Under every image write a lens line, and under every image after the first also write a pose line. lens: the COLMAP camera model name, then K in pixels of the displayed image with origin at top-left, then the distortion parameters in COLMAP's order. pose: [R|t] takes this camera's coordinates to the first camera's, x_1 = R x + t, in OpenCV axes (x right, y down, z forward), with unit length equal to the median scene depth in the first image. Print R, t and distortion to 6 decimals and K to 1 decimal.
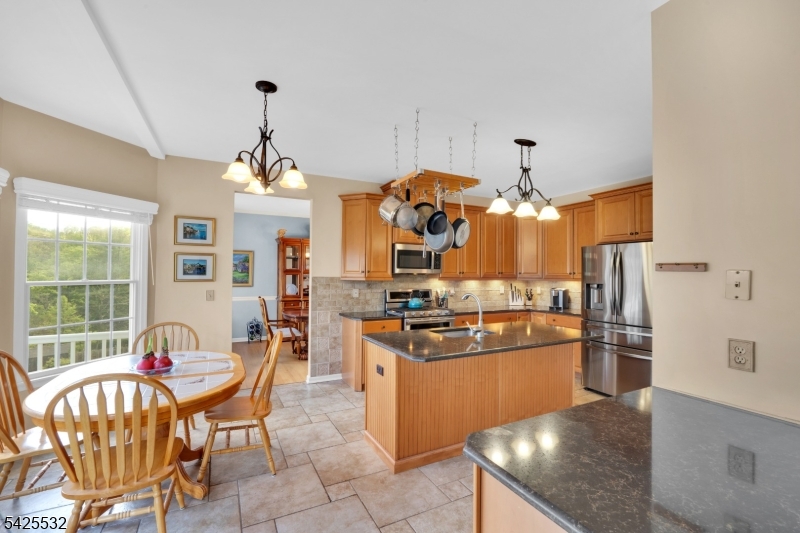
lens RADIAL K [[350.1, 0, 398.4], [0, 350.1, 268.4], [0, 0, 1]] dist [-0.004369, -0.000140]
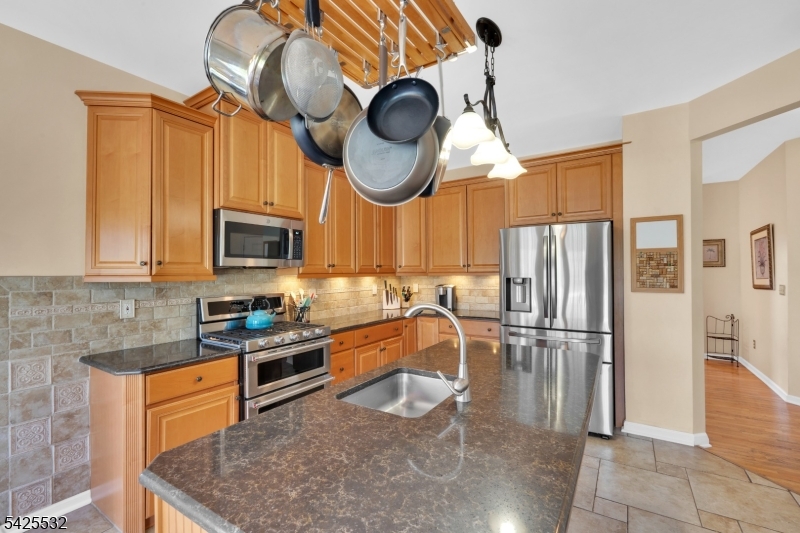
lens RADIAL K [[350.1, 0, 398.4], [0, 350.1, 268.4], [0, 0, 1]] dist [-0.004369, -0.000140]
pose [[0.867155, -0.009015, 0.497956, -0.037376], [0.005595, 0.999949, 0.008359, 0.013276], [-0.498006, -0.004462, 0.867162, 0.400157]]
